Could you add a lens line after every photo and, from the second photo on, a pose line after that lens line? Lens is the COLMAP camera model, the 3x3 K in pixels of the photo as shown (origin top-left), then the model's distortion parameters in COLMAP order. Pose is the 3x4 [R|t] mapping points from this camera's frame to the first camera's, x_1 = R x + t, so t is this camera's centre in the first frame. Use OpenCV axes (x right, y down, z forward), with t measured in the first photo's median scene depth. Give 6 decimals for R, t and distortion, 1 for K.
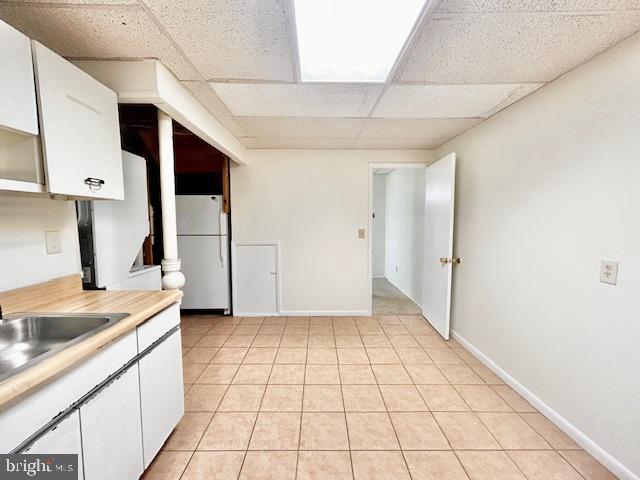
lens RADIAL K [[260.6, 0, 318.9], [0, 260.6, 237.9], [0, 0, 1]] dist [0.001791, 0.000559]
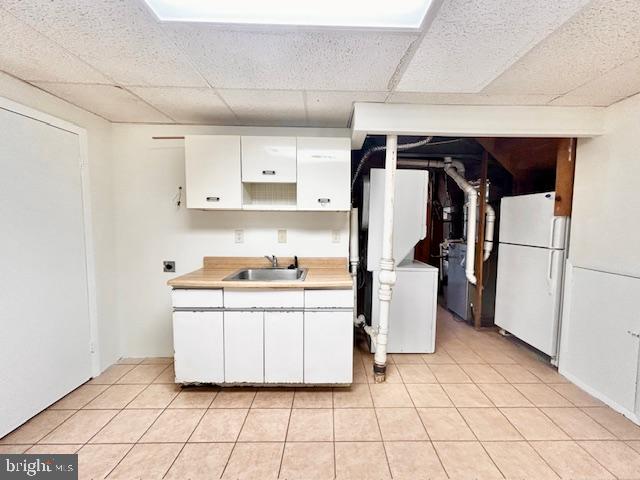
lens RADIAL K [[260.6, 0, 318.9], [0, 260.6, 237.9], [0, 0, 1]] dist [0.001791, 0.000559]
pose [[0.010959, 0.058560, -0.998224, 0.425847], [-0.082142, 0.994962, 0.057467, -0.037399], [0.996560, 0.081367, 0.015714, 0.498225]]
